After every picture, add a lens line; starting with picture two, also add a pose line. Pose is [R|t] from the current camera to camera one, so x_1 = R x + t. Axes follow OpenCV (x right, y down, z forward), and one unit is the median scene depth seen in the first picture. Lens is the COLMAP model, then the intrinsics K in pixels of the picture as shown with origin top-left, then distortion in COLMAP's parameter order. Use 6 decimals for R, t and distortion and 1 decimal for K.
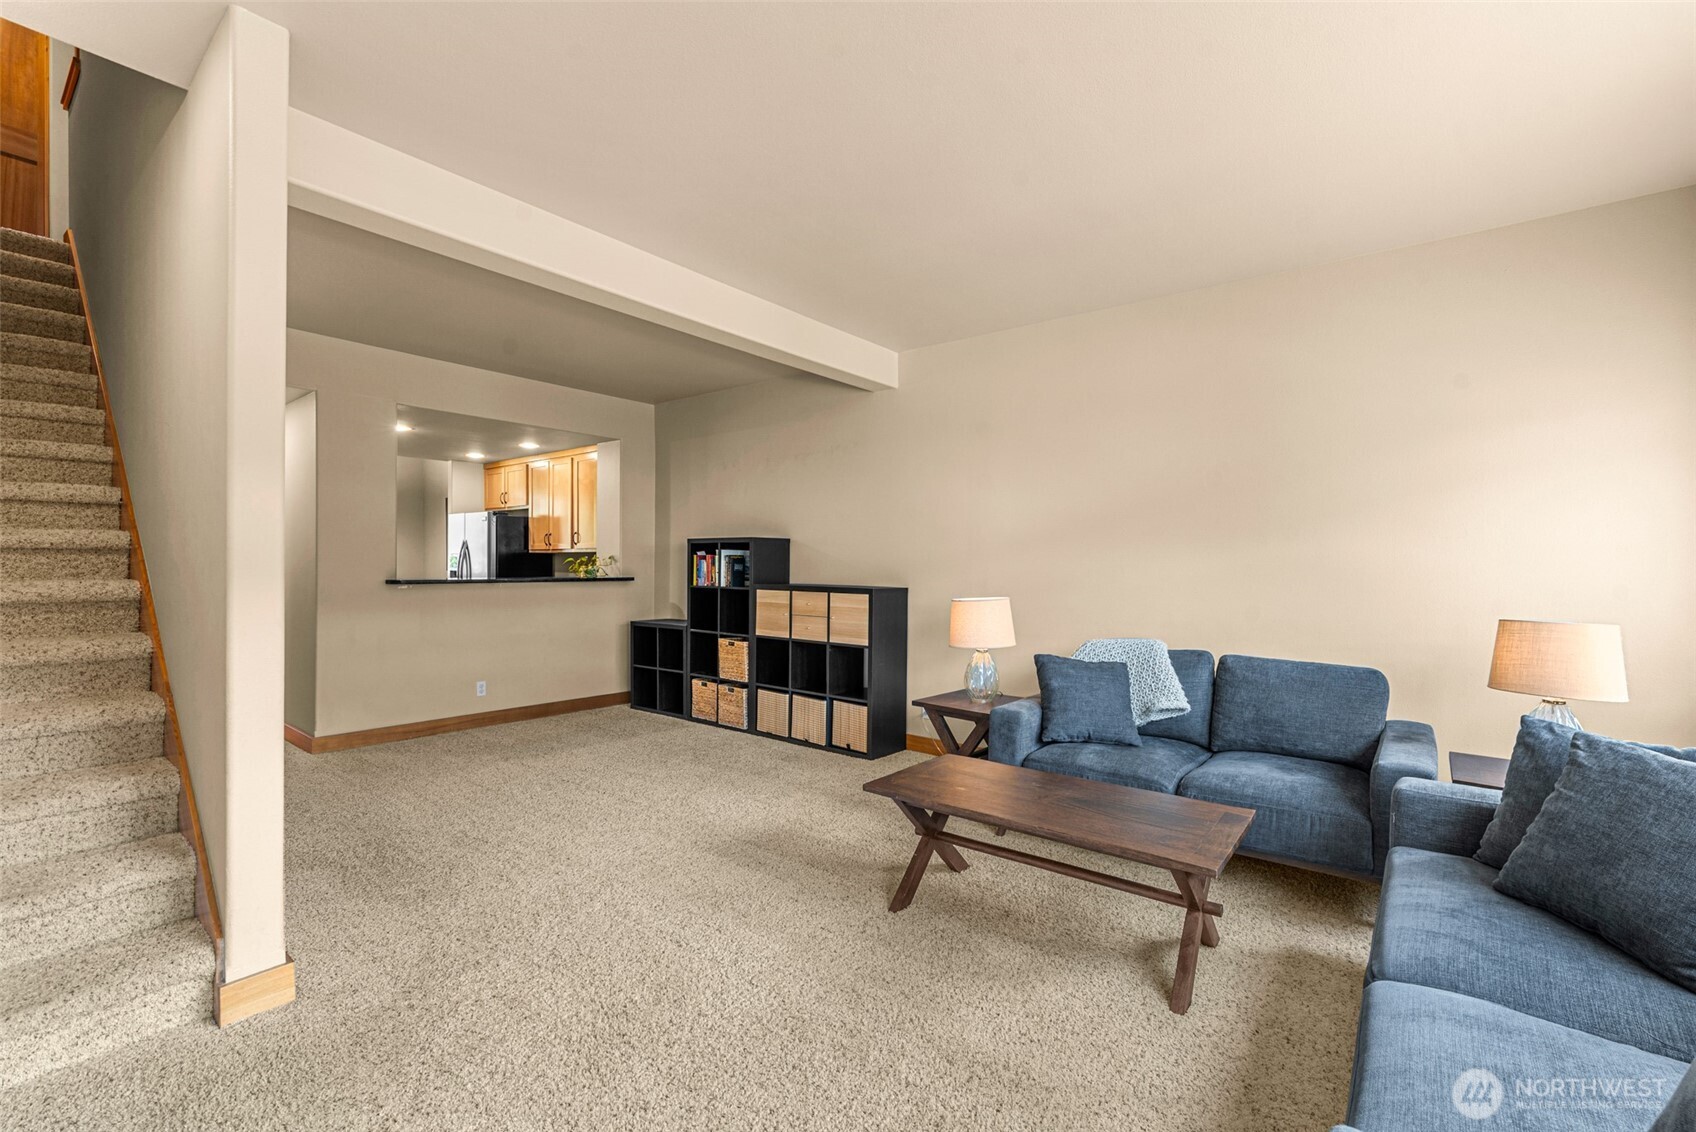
lens RADIAL K [[736.2, 0, 855.4], [0, 736.2, 571.3], [0, 0, 1]] dist [0.002195, 0.000225]
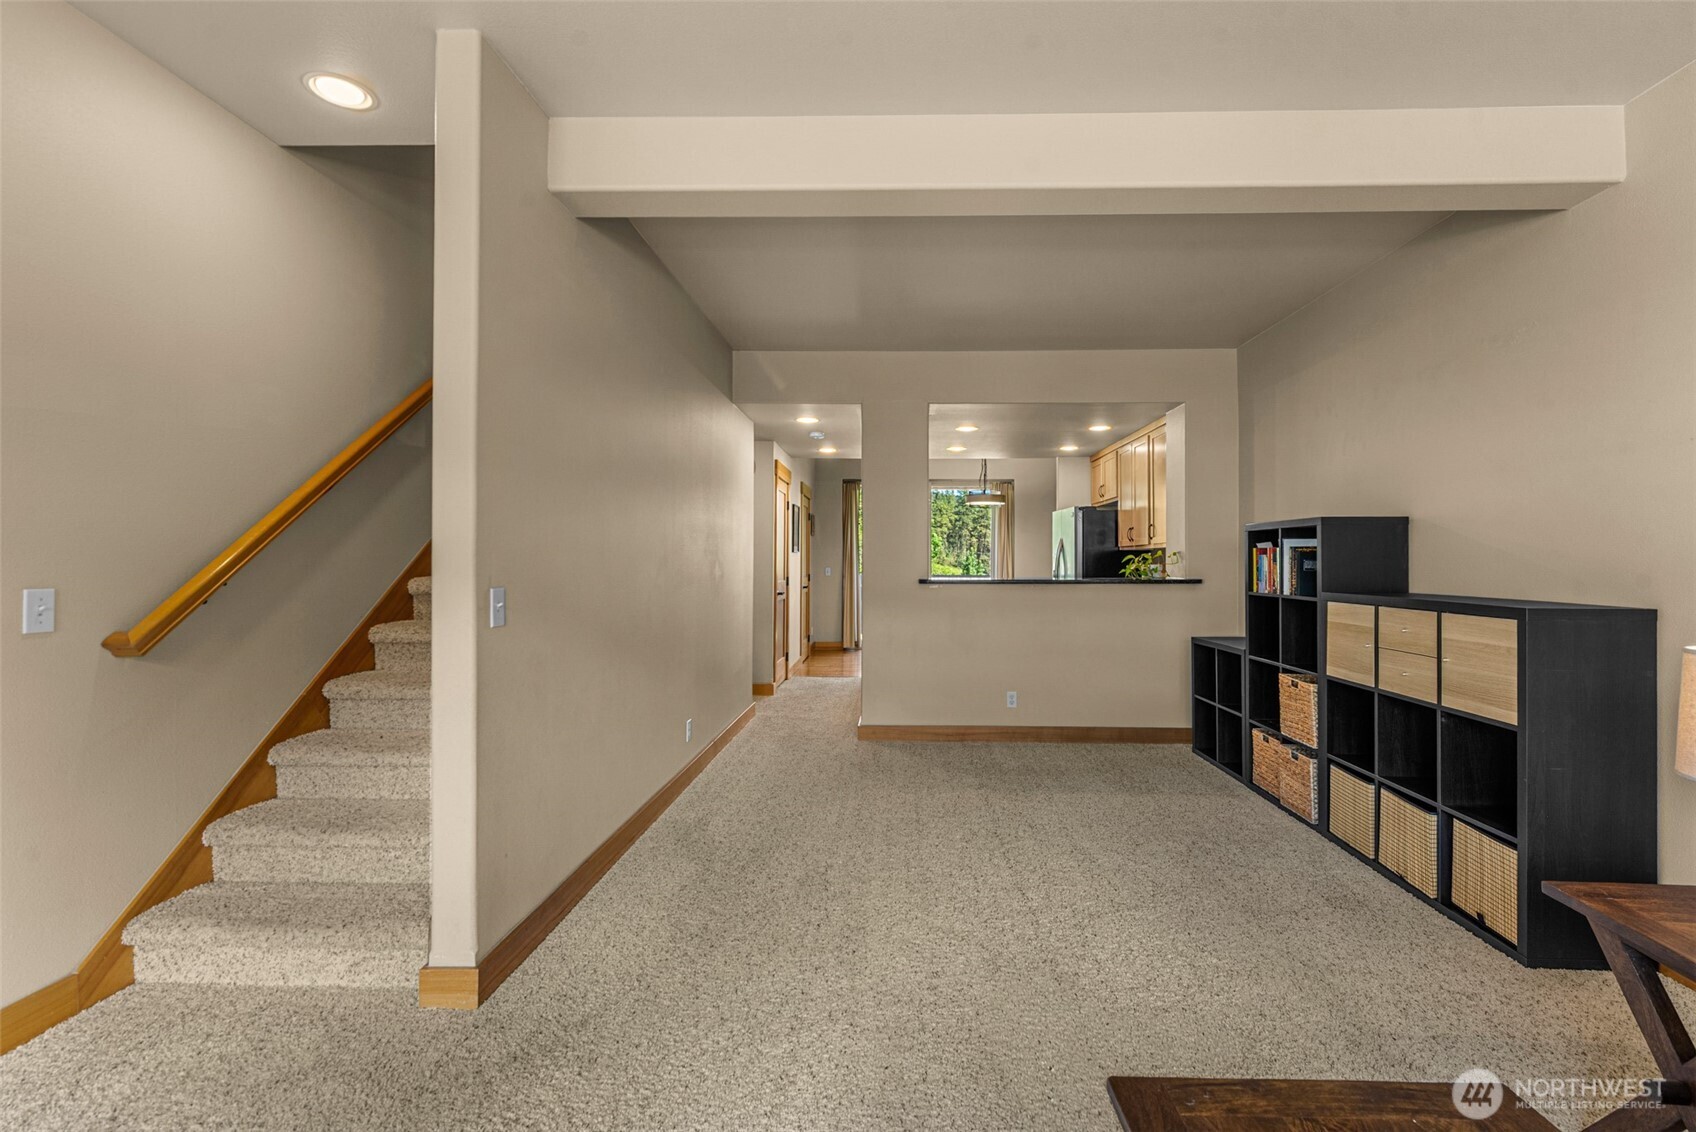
lens RADIAL K [[748.7, 0, 874.4], [0, 748.7, 558.5], [0, 0, 1]] dist [0.000548, -0.000067]
pose [[0.601229, -0.011383, -0.798996, 0.136610], [-0.002606, 0.999865, -0.016206, 0.000121], [0.799073, 0.011826, 0.601118, 0.314101]]
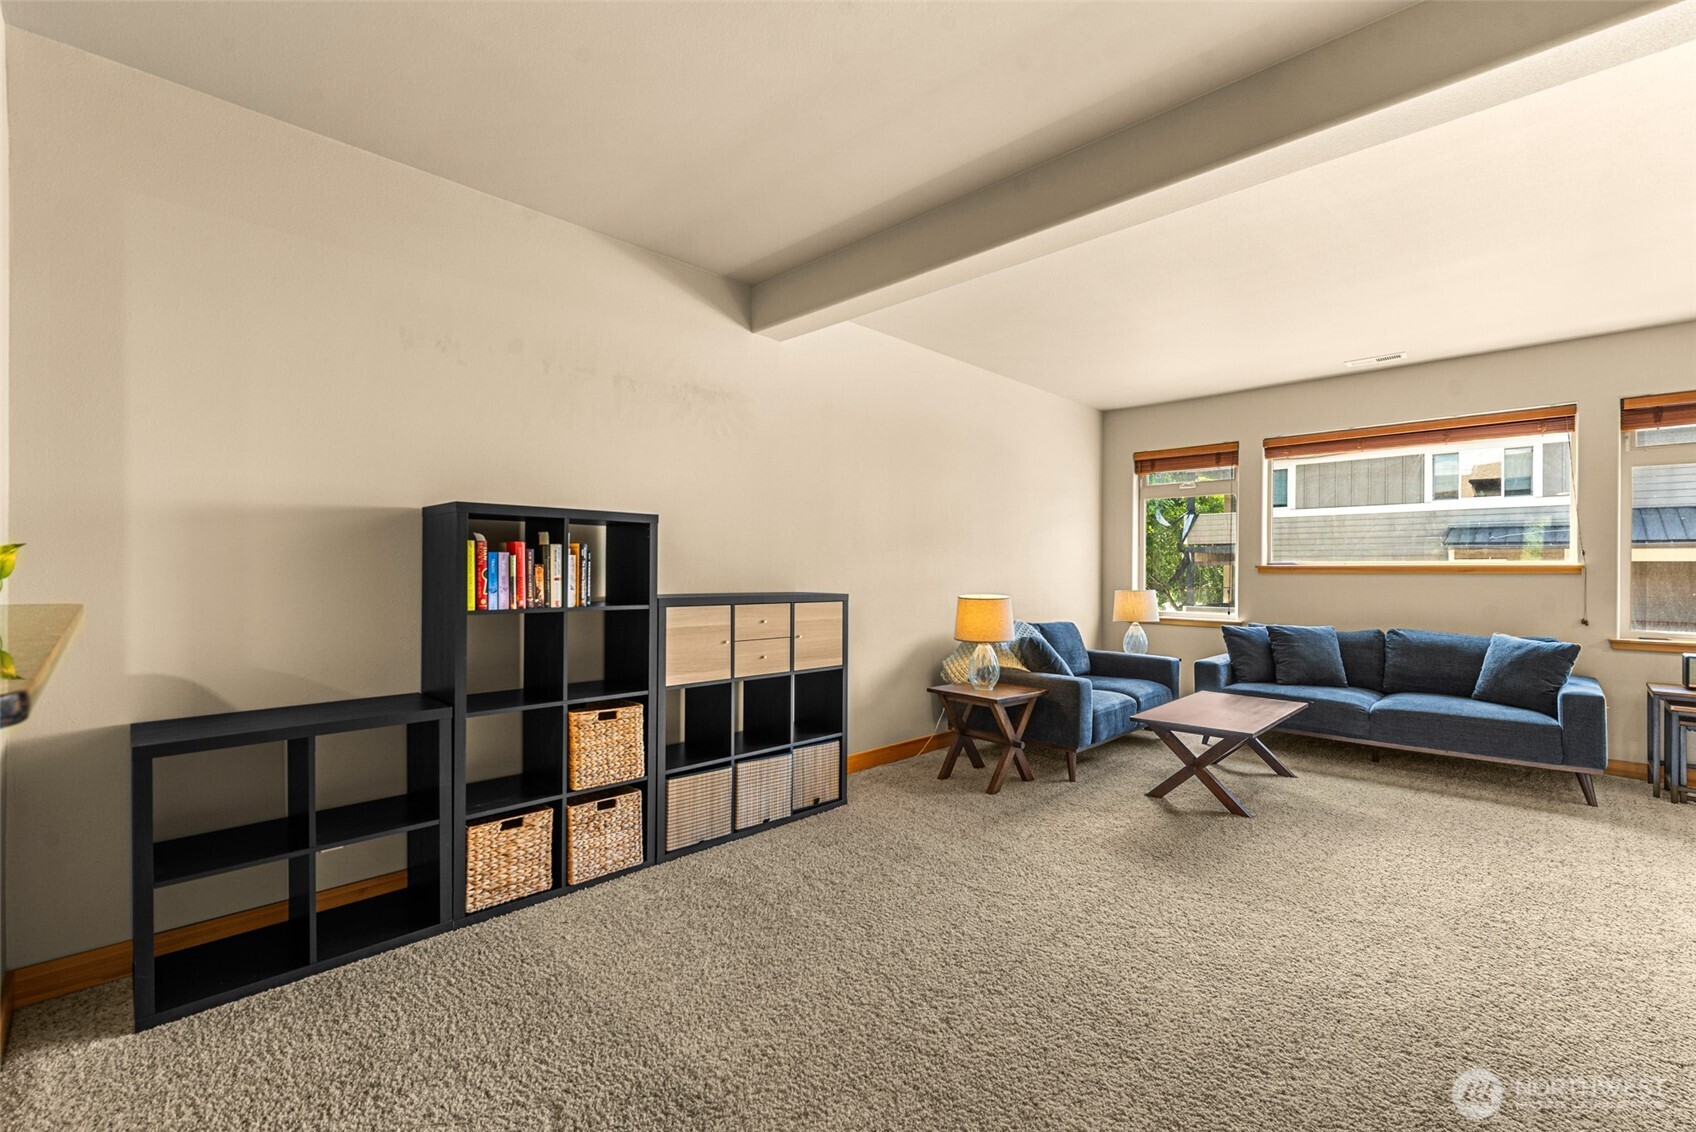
lens RADIAL K [[726.8, 0, 864.6], [0, 726.8, 568.7], [0, 0, 1]] dist [0.002695, 0.000308]
pose [[0.089791, -0.007570, 0.995932, -0.671248], [0.003259, 0.999968, 0.007307, -0.009096], [-0.995955, 0.002589, 0.089813, 0.780564]]
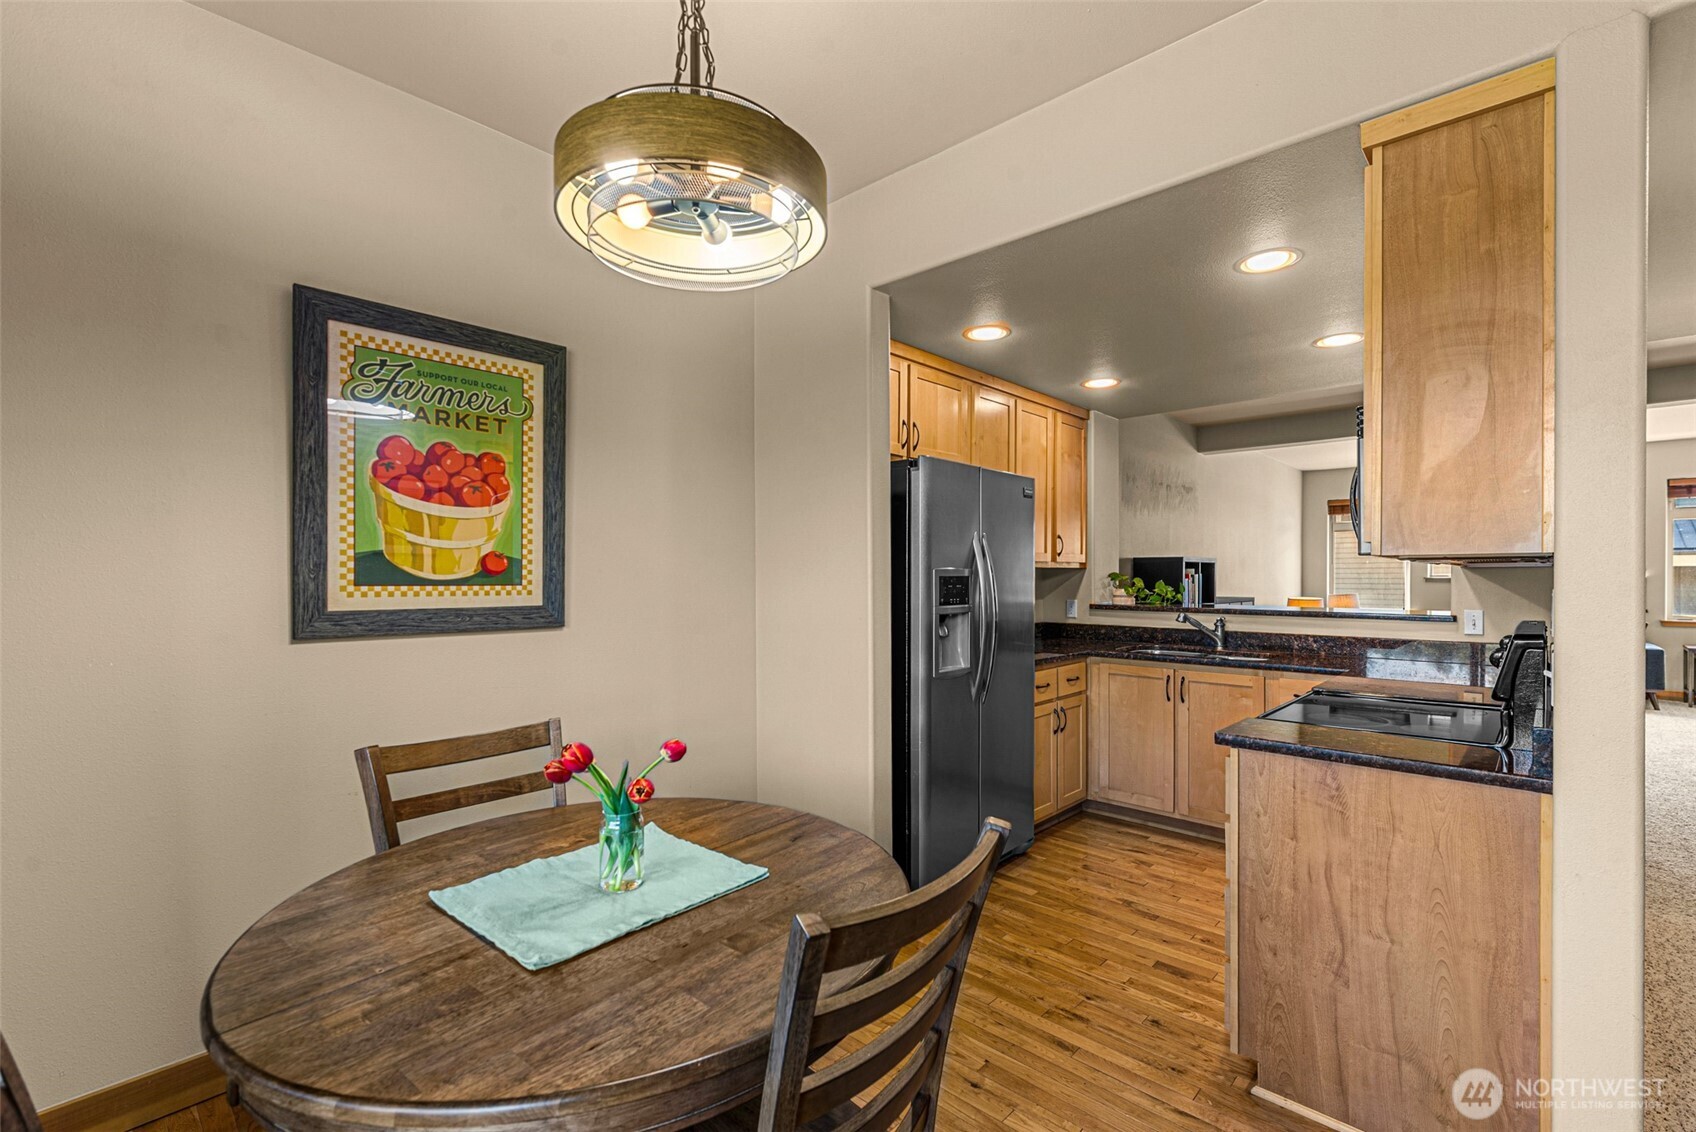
lens RADIAL K [[730.3, 0, 858.7], [0, 730.3, 582.1], [0, 0, 1]] dist [-0.002159, -0.000275]
pose [[0.079003, -0.018629, 0.996700, -1.312588], [0.011674, 0.999774, 0.017762, -0.038193], [-0.996806, 0.010232, 0.079203, 1.463573]]
